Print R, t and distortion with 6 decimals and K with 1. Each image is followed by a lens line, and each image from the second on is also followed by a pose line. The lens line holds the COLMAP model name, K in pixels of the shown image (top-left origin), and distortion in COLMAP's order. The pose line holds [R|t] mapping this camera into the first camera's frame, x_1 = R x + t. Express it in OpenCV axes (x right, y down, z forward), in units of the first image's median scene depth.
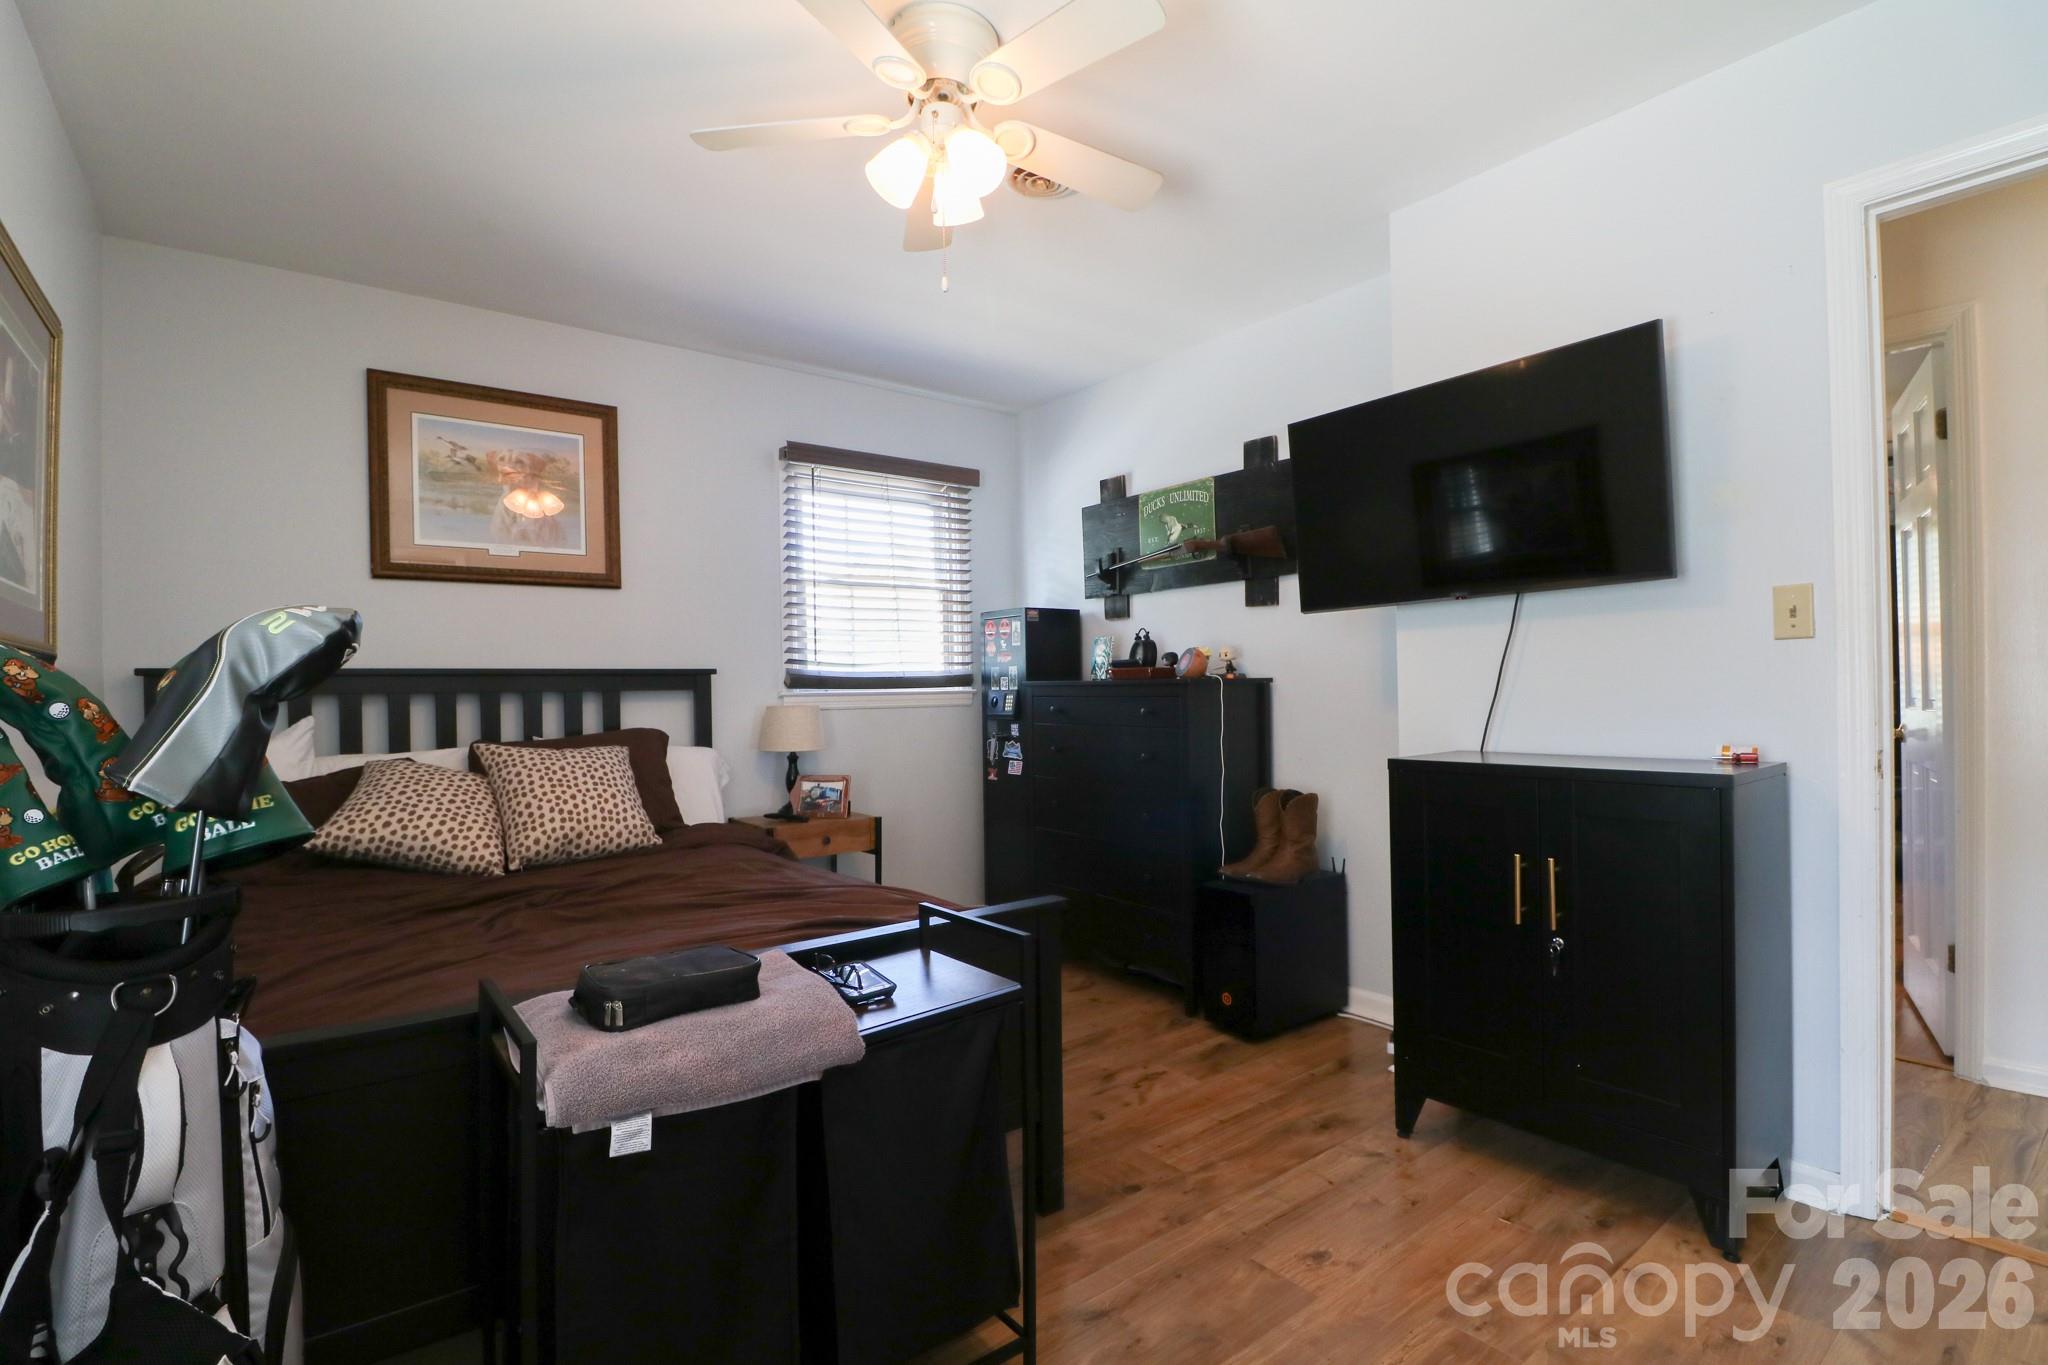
lens RADIAL K [[1028.9, 0, 1036.5], [0, 1028.9, 700.4], [0, 0, 1]] dist [0.001233, -0.018060]
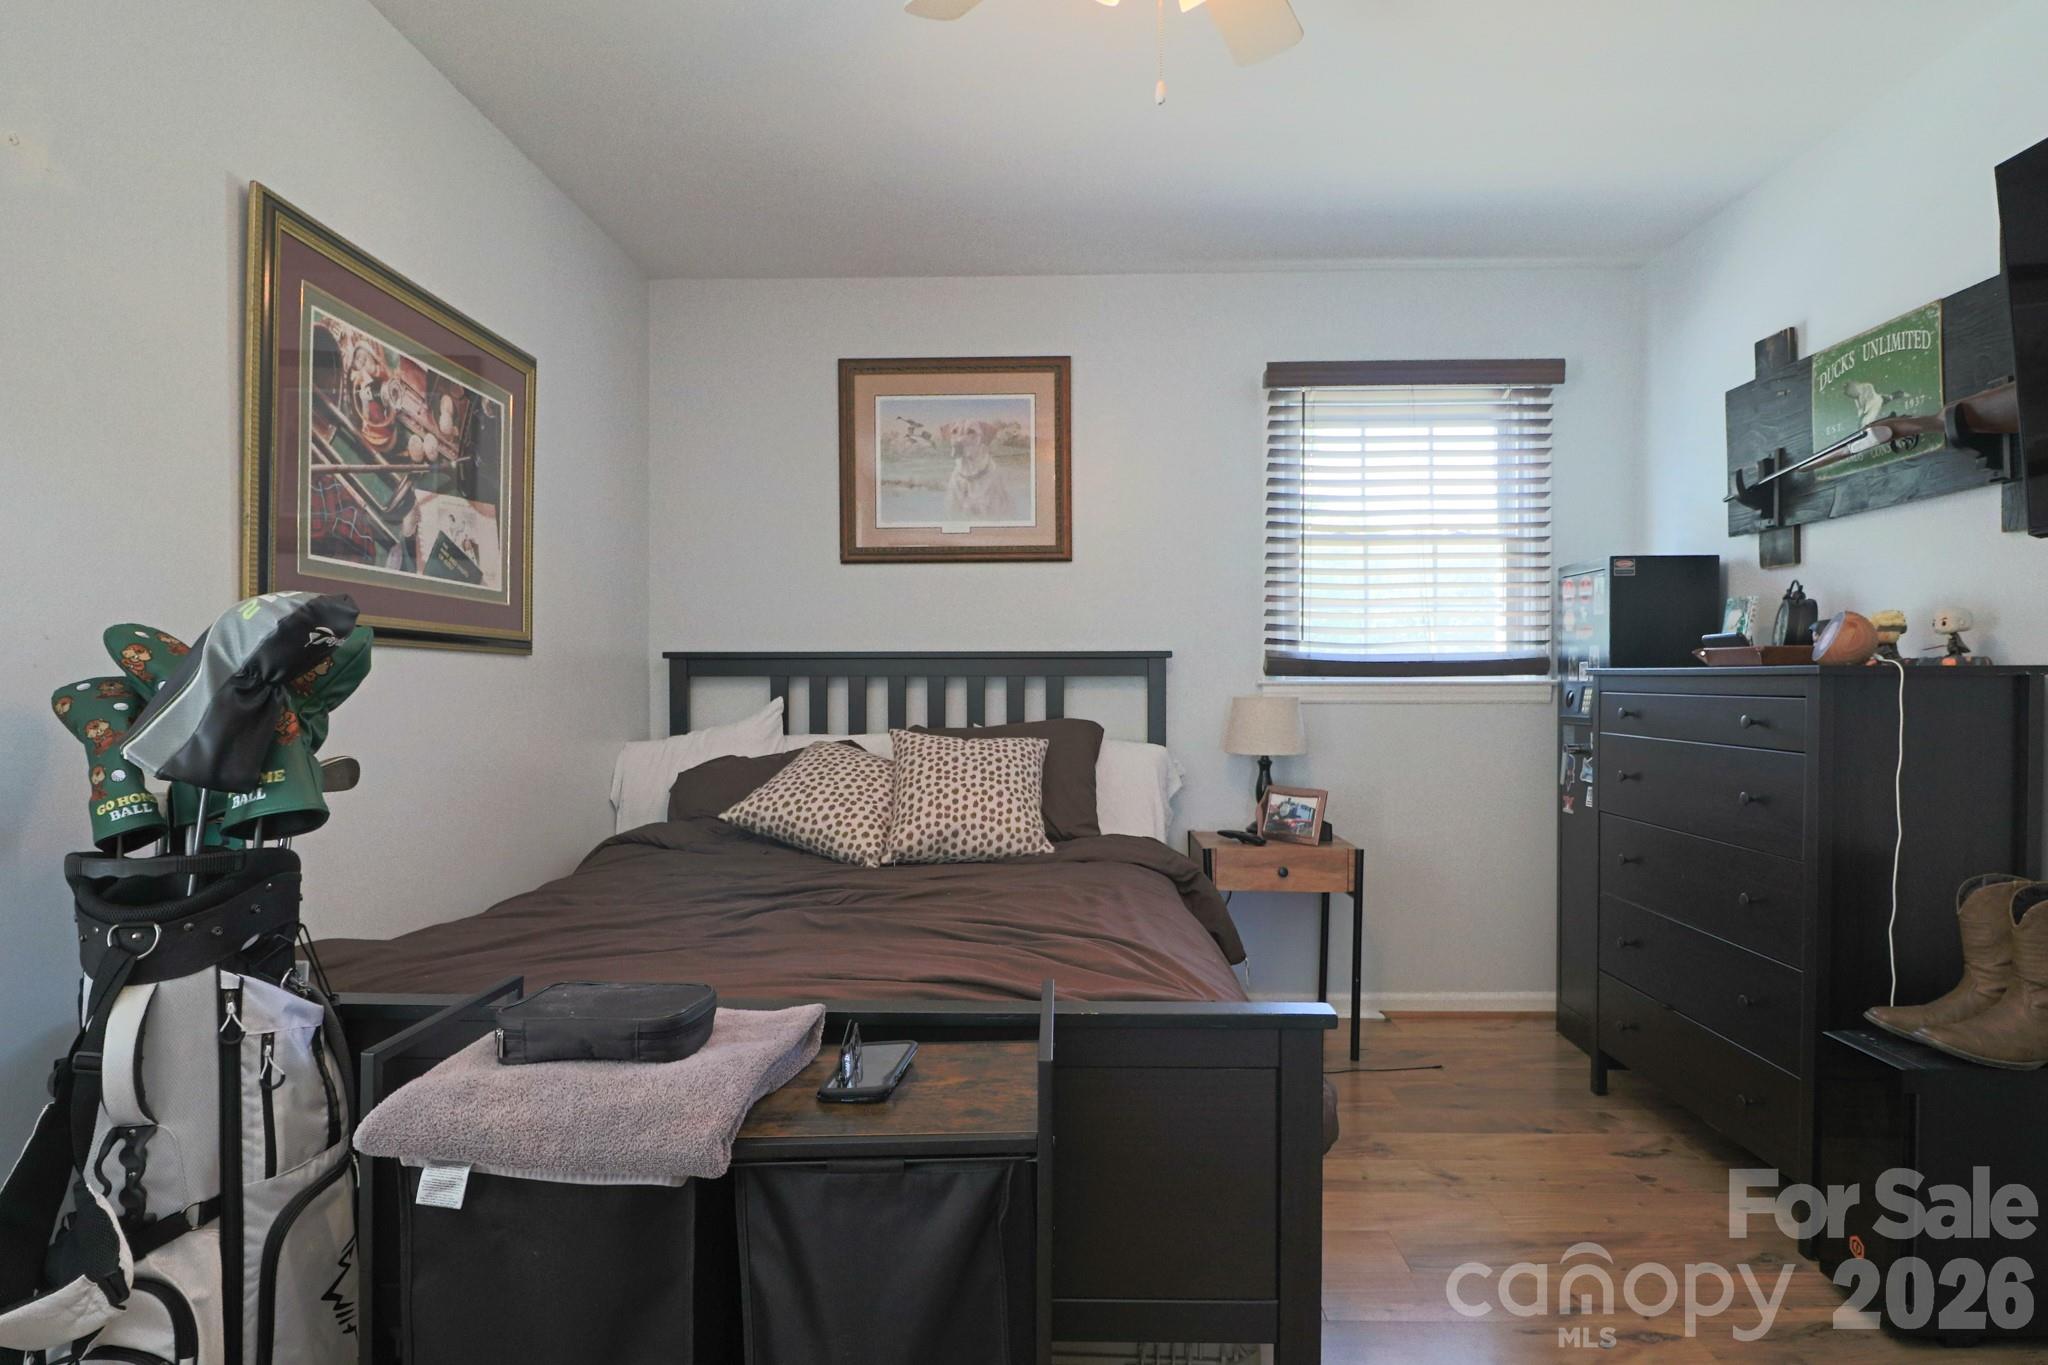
lens RADIAL K [[1160.2, 0, 1027.9], [0, 1160.2, 698.7], [0, 0, 1]] dist [0.005507, -0.020737]
pose [[0.746678, 0.024038, -0.664751, 0.250891], [-0.017115, 0.999710, 0.016927, -0.006415], [0.664965, -0.001262, 0.746873, 0.240041]]
